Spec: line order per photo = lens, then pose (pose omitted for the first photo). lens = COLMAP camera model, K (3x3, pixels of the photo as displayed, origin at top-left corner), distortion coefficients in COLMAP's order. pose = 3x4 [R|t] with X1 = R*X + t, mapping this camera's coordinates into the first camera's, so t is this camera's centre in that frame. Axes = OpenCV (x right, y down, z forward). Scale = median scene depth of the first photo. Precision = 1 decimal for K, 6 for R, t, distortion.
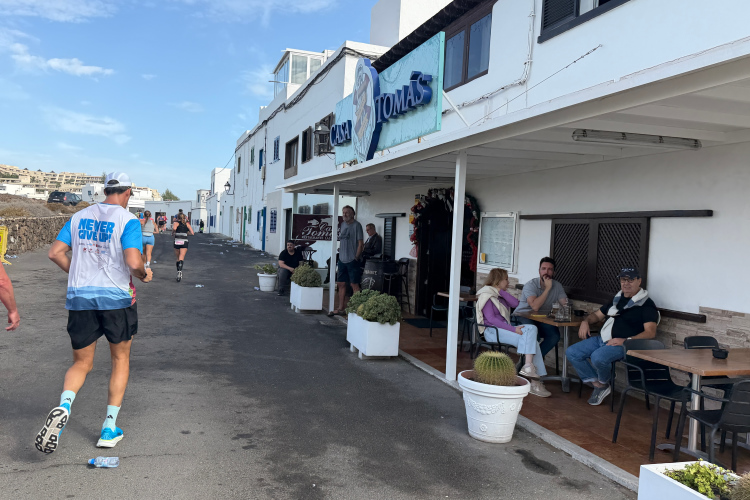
lens RADIAL K [[587.6, 0, 387.8], [0, 587.6, 248.4], [0, 0, 1]] dist [0.141395, -0.256414]
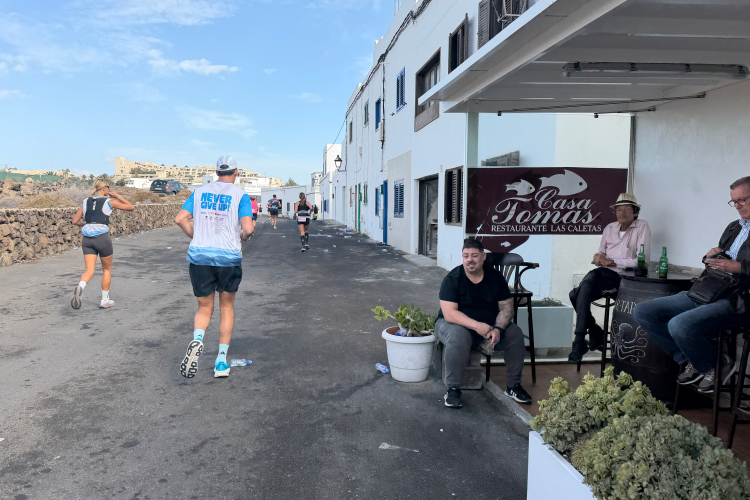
lens RADIAL K [[587.6, 0, 387.8], [0, 587.6, 248.4], [0, 0, 1]] dist [0.141395, -0.256414]
pose [[0.980121, -0.028620, -0.196326, -0.066529], [0.034951, 0.998972, 0.028862, -0.009448], [0.195298, -0.035150, 0.980114, 0.297091]]
